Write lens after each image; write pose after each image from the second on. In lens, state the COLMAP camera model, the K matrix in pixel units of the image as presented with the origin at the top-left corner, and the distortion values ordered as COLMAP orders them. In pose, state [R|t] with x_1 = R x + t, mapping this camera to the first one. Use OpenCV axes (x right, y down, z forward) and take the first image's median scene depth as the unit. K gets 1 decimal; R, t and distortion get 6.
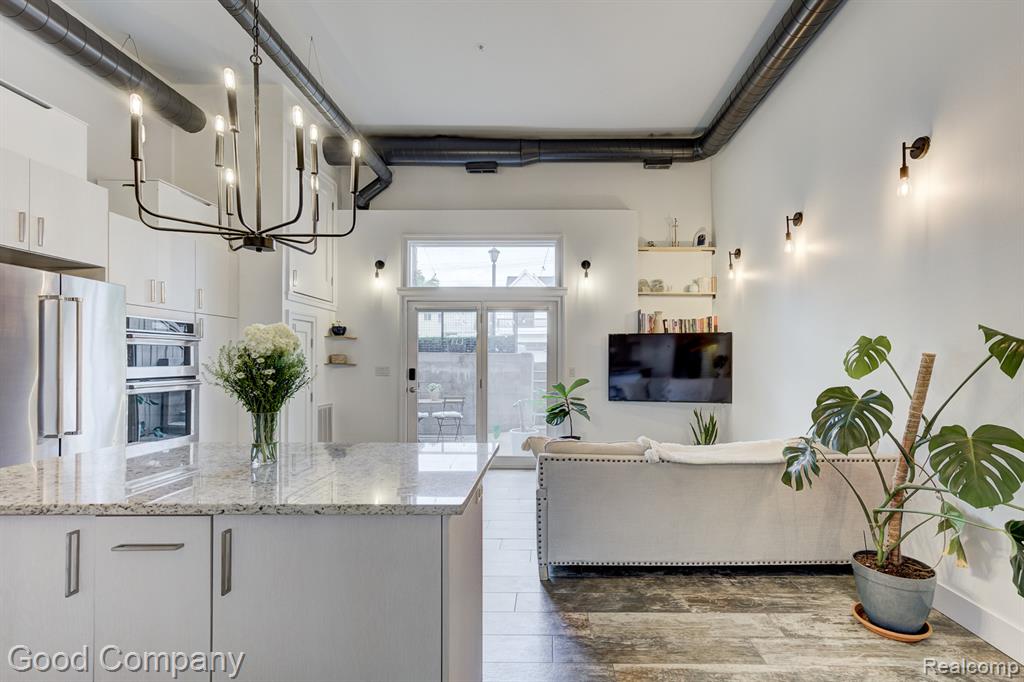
lens RADIAL K [[437.3, 0, 552.1], [0, 437.3, 359.8], [0, 0, 1]] dist [-0.030201, 0.008245]
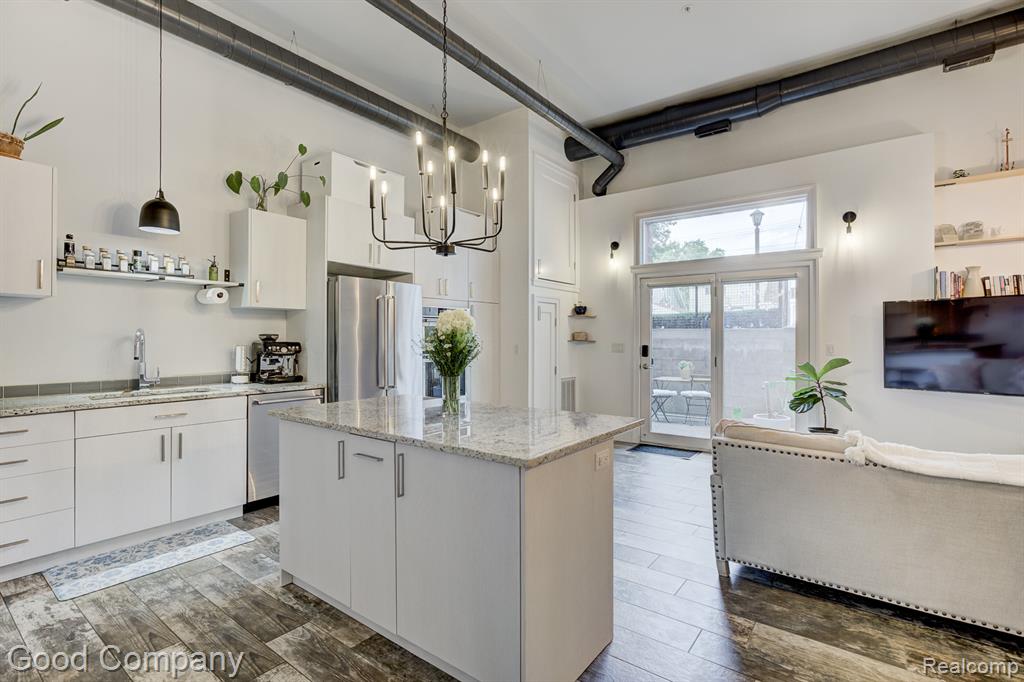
lens RADIAL K [[460.4, 0, 546.9], [0, 460.4, 335.3], [0, 0, 1]] dist [-0.040513, 0.004564]
pose [[0.814095, -0.008384, -0.580672, 0.142752], [0.006537, 0.999965, -0.005273, 0.001512], [0.580696, 0.000497, 0.814121, 0.005418]]
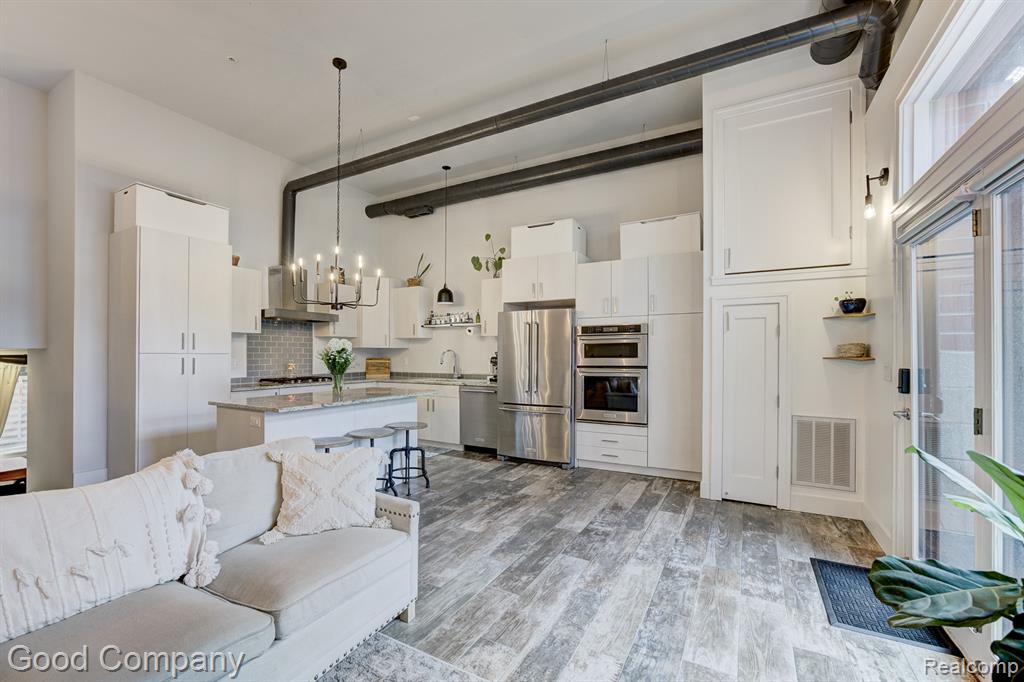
lens RADIAL K [[437.3, 0, 528.1], [0, 437.3, 356.5], [0, 0, 1]] dist [-0.030201, 0.008245]
pose [[-0.492249, -0.011947, -0.870372, 0.339060], [-0.001739, 0.999917, -0.012742, 0.021542], [0.870453, -0.004759, -0.492229, 1.108670]]
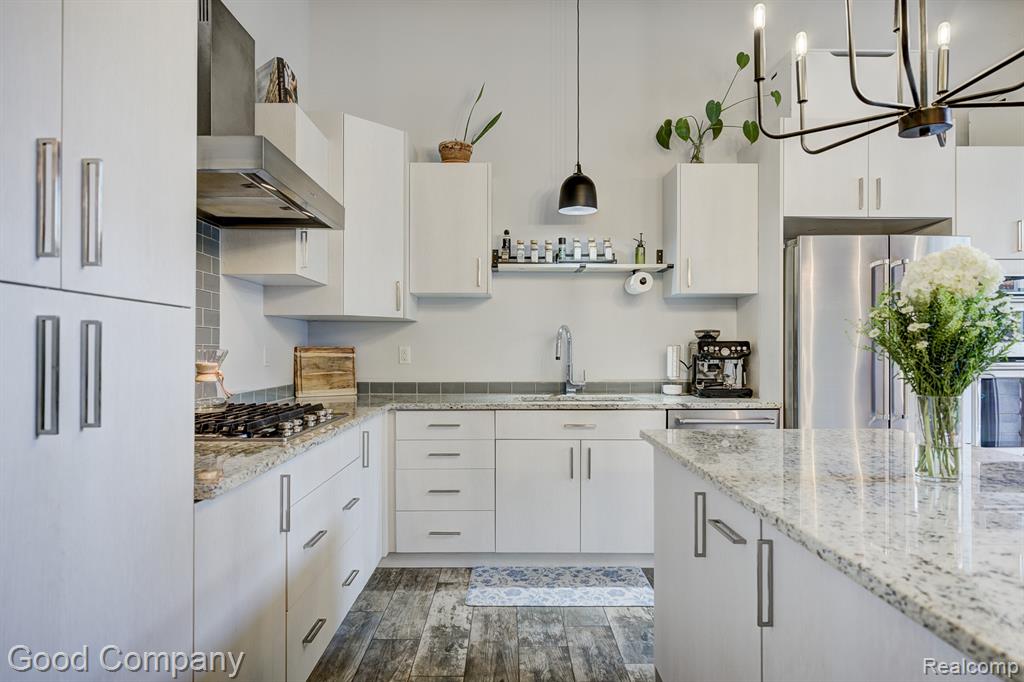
lens RADIAL K [[609.5, 0, 513.4], [0, 609.5, 350.3], [0, 0, 1]] dist [-0.019367, -0.007792]
pose [[-0.034060, -0.003366, -0.999414, 0.070704], [0.006784, 0.999971, -0.003599, 0.020331], [0.999397, -0.006902, -0.034036, 0.156573]]
